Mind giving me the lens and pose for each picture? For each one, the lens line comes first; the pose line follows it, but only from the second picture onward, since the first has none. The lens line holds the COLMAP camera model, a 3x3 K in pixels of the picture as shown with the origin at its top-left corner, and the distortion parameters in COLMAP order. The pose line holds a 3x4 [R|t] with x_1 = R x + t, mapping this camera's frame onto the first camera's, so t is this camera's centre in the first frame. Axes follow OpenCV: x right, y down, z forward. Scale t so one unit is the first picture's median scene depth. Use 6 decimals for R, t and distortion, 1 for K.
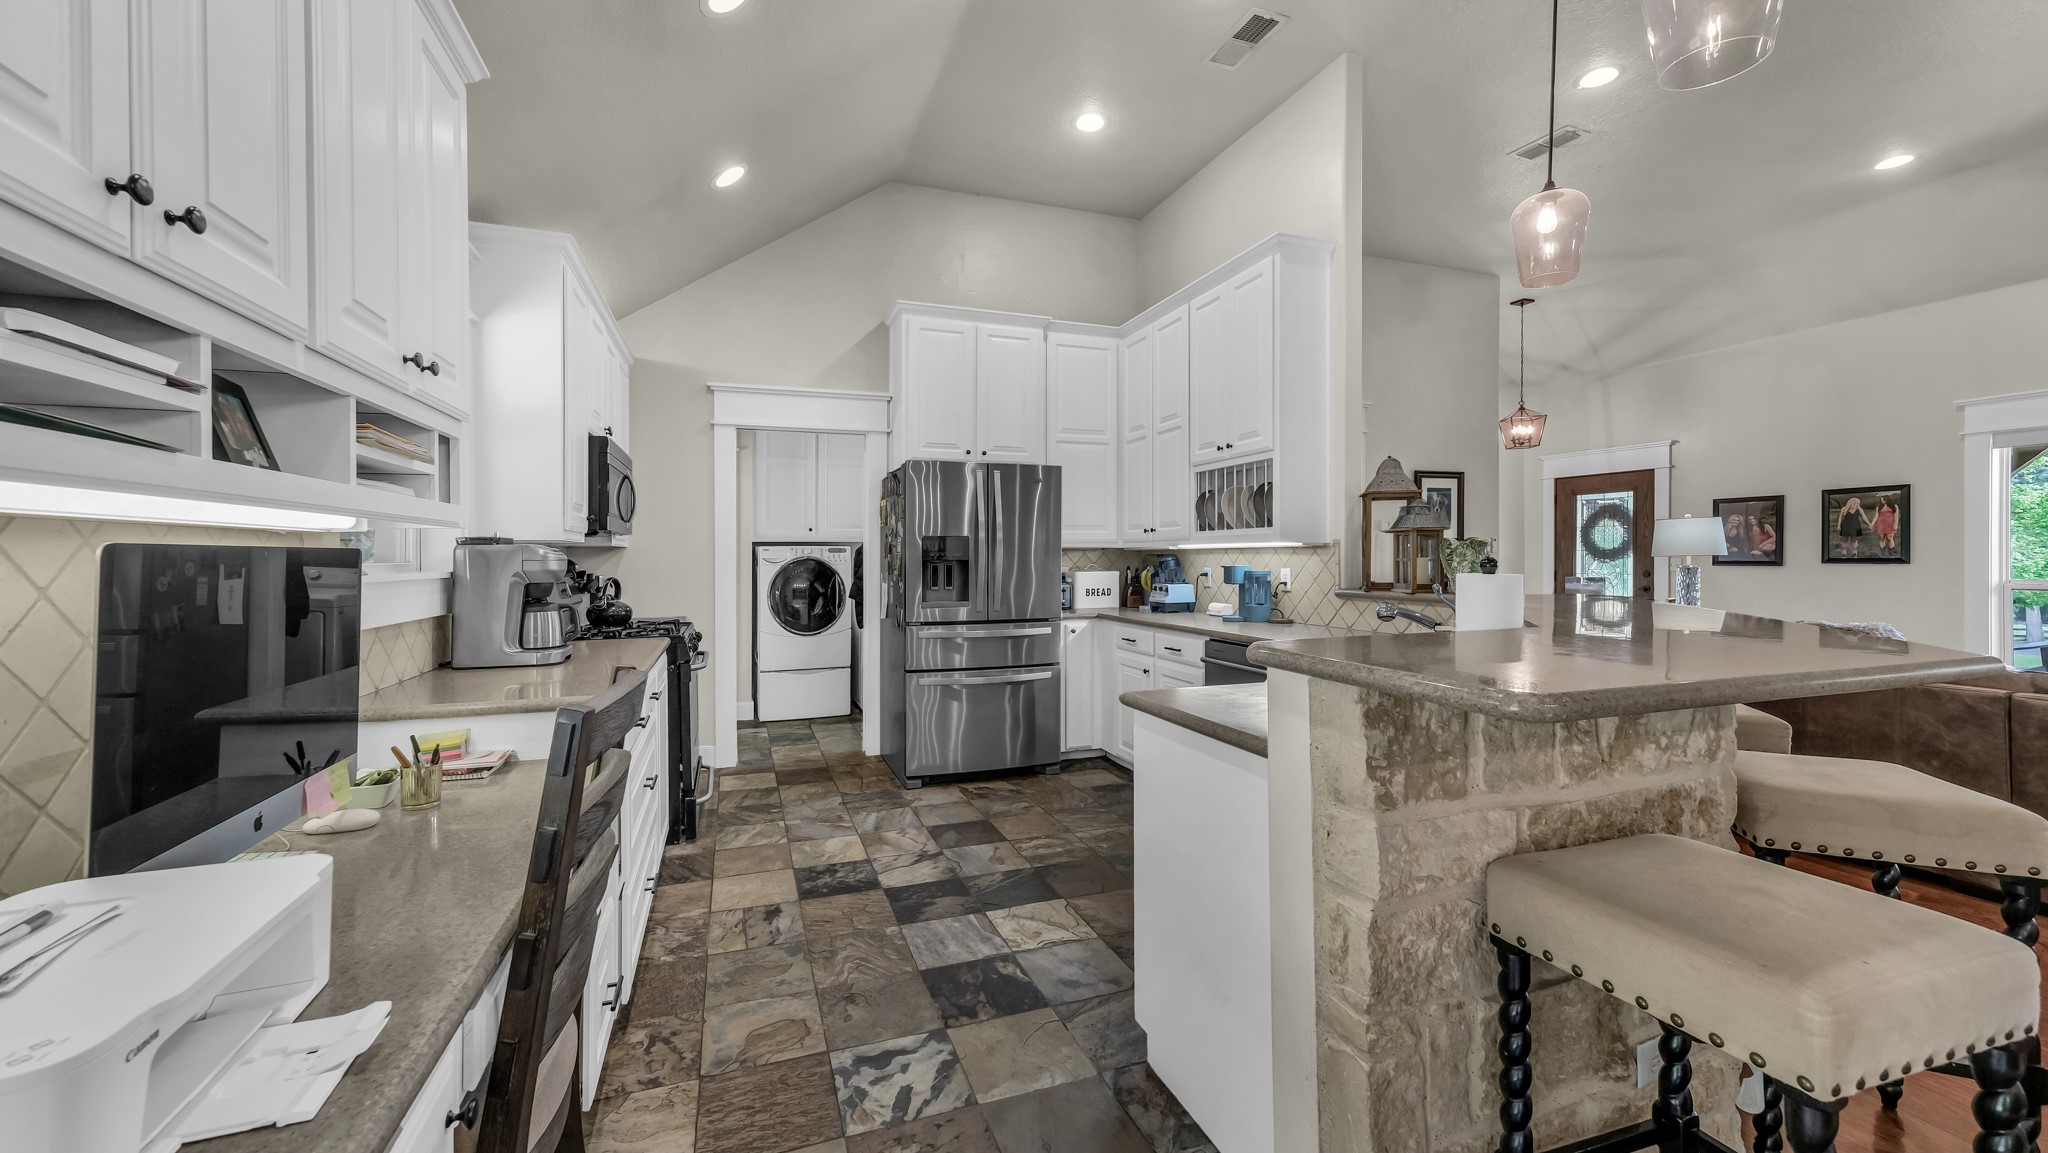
lens RADIAL K [[763.8, 0, 1016.8], [0, 763.8, 556.3], [0, 0, 1]] dist [0.002613, 0.002653]
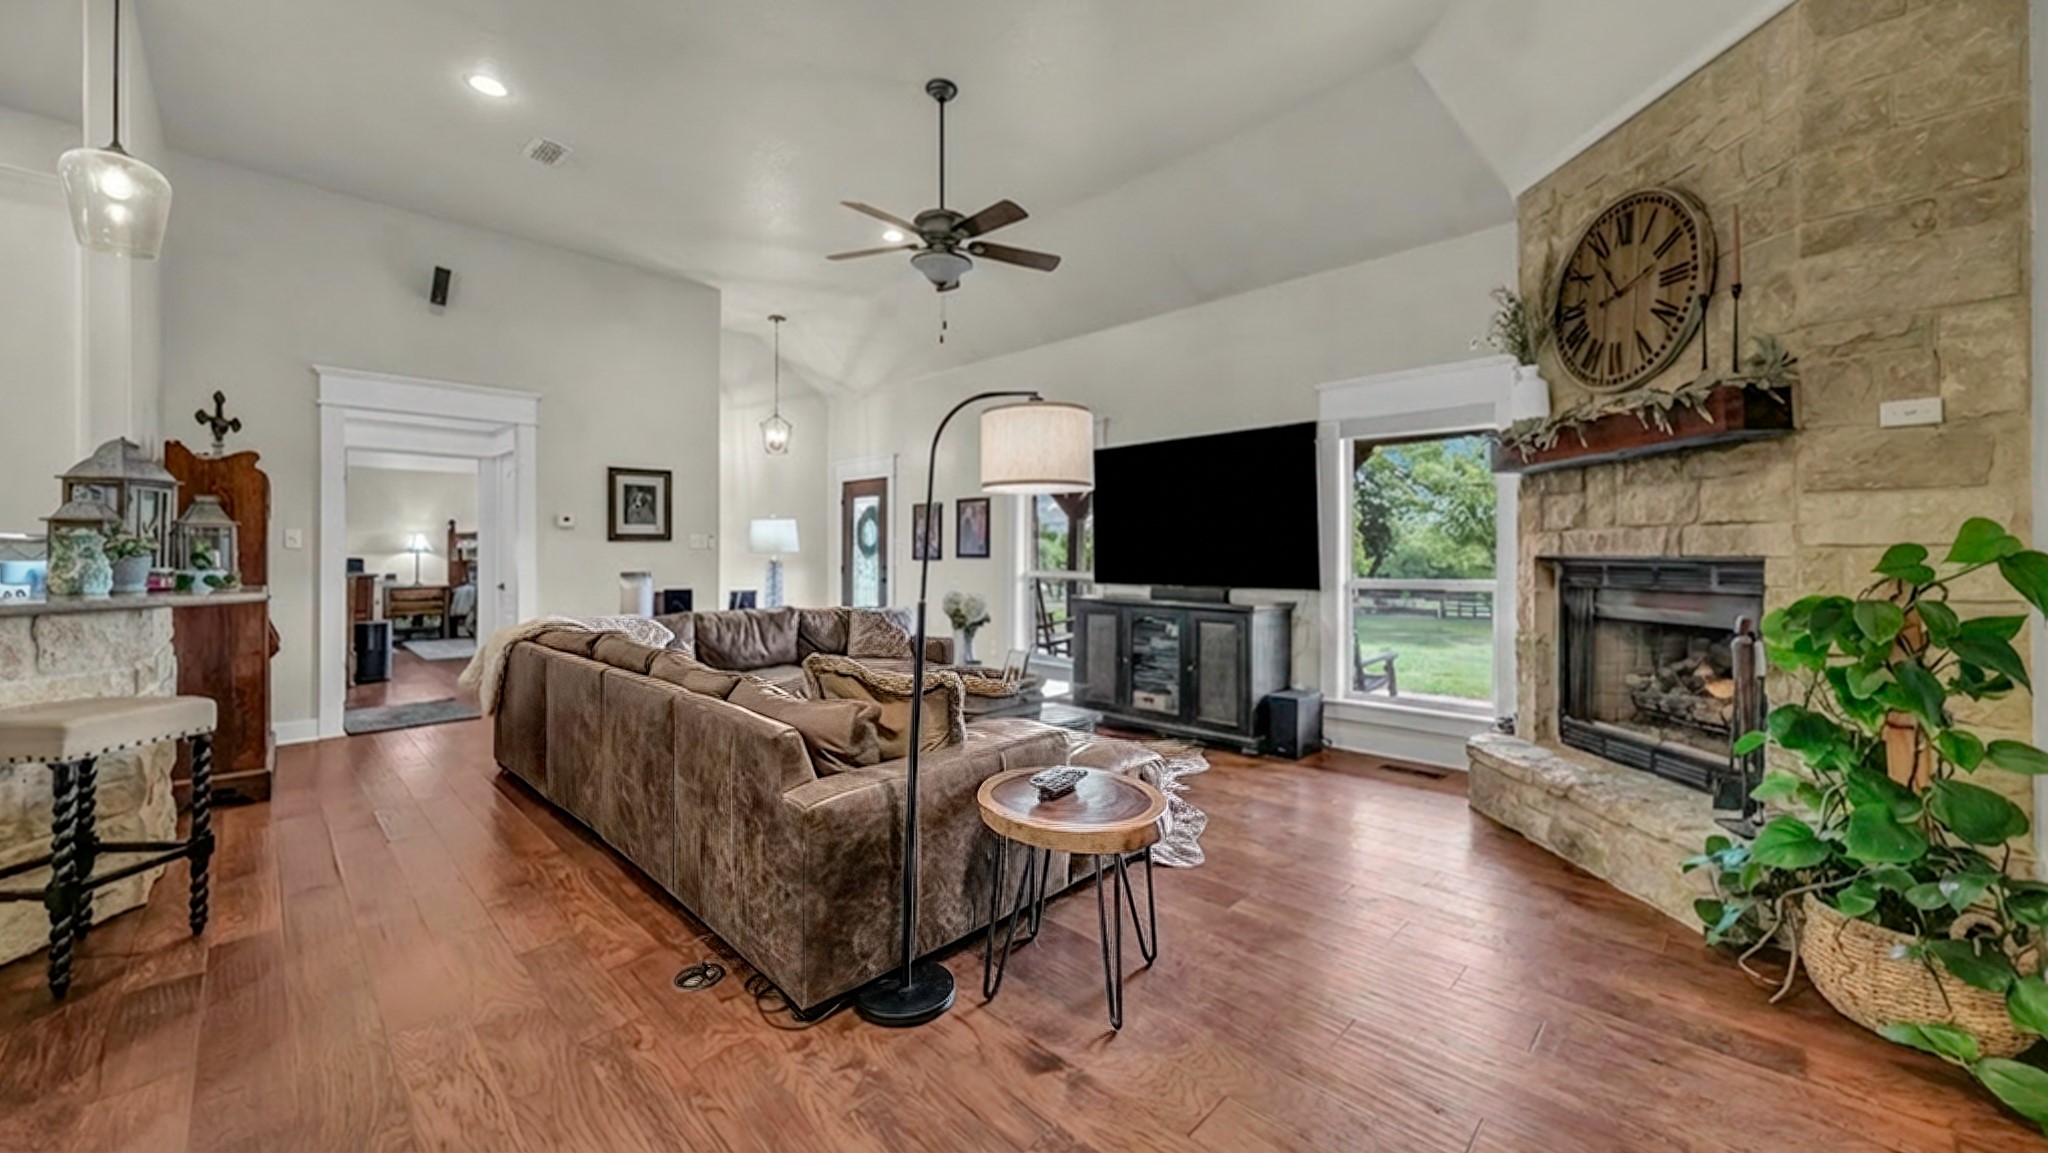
lens RADIAL K [[763.8, 0, 976.1], [0, 763.8, 554.5], [0, 0, 1]] dist [0.002613, 0.002653]
pose [[0.902157, 0.001084, 0.431406, 0.914722], [-0.002563, 0.999993, 0.002846, -0.001124], [-0.431400, -0.003673, 0.902153, -0.212857]]
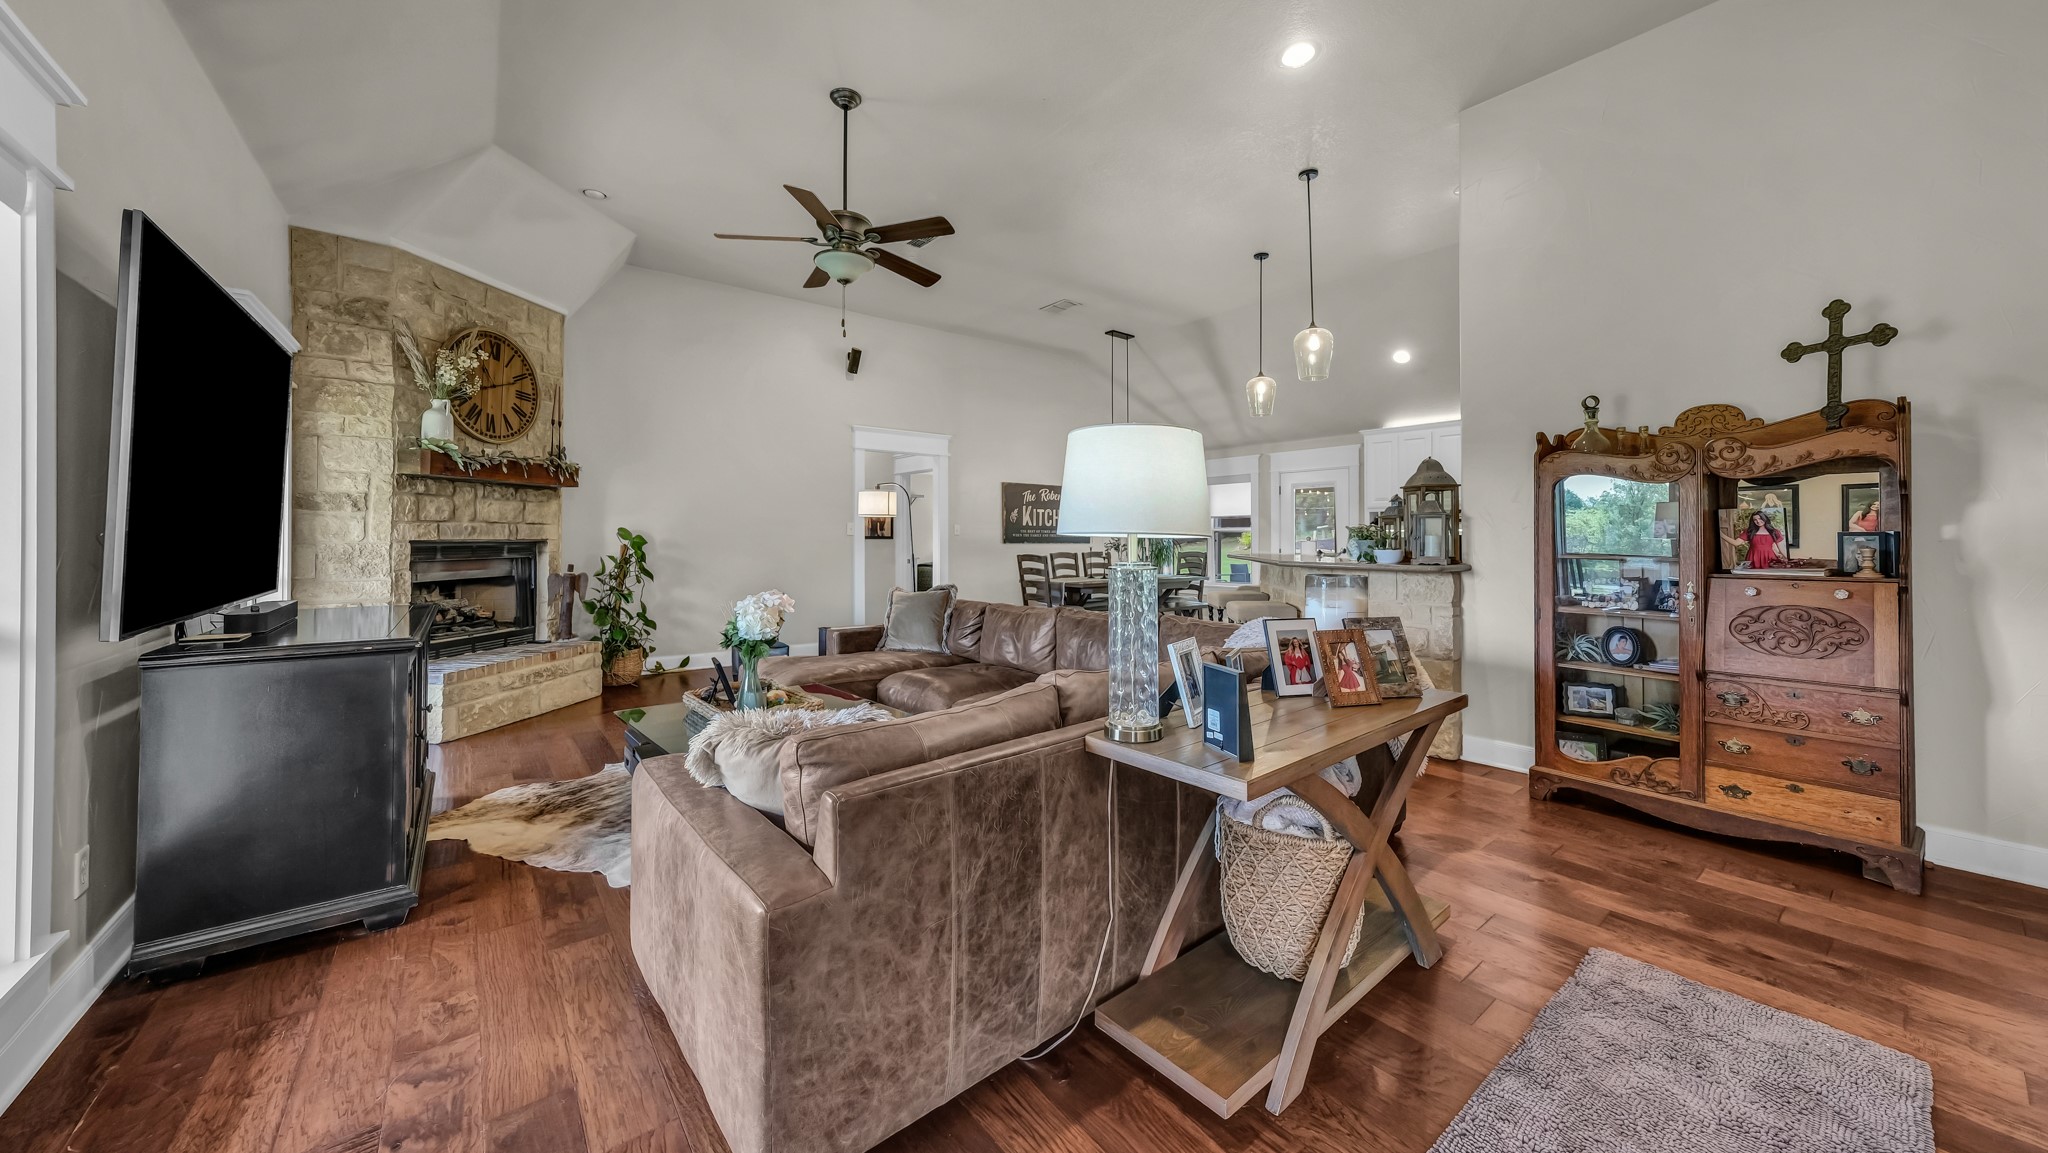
lens RADIAL K [[737.9, 0, 1005.3], [0, 737.9, 532.1], [0, 0, 1]] dist [0.006994, 0.001775]
pose [[-0.943821, 0.001304, -0.330456, 1.434488], [0.002791, 0.999988, -0.004025, -0.003727], [0.330446, -0.004721, -0.943813, 1.758061]]
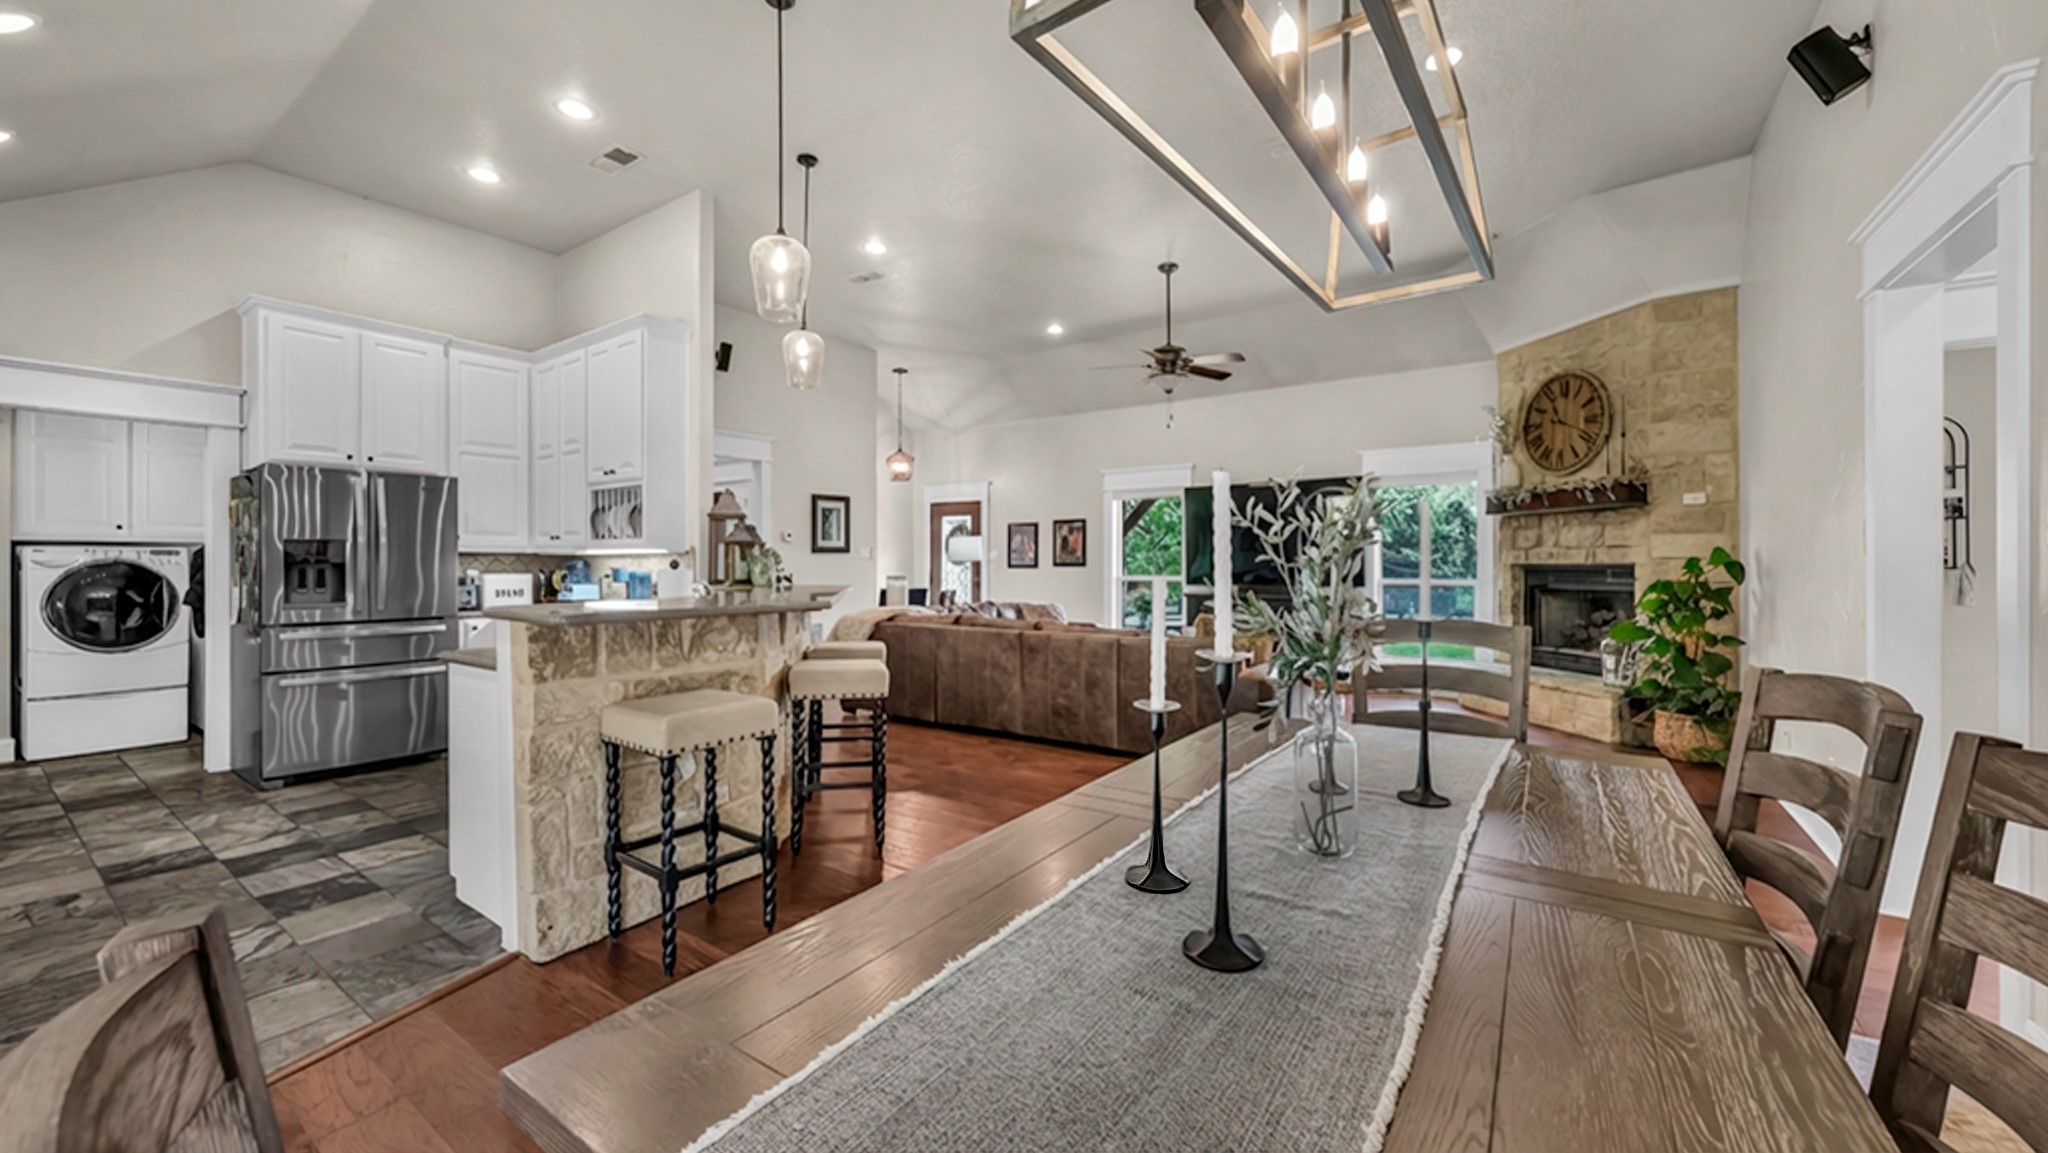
lens RADIAL K [[763.8, 0, 988.1], [0, 763.8, 566.2], [0, 0, 1]] dist [0.002613, 0.002653]
pose [[0.834636, -0.000546, 0.550802, 0.108045], [-0.002525, 0.999985, 0.004818, 0.002423], [-0.550796, -0.005412, 0.834622, -0.412169]]
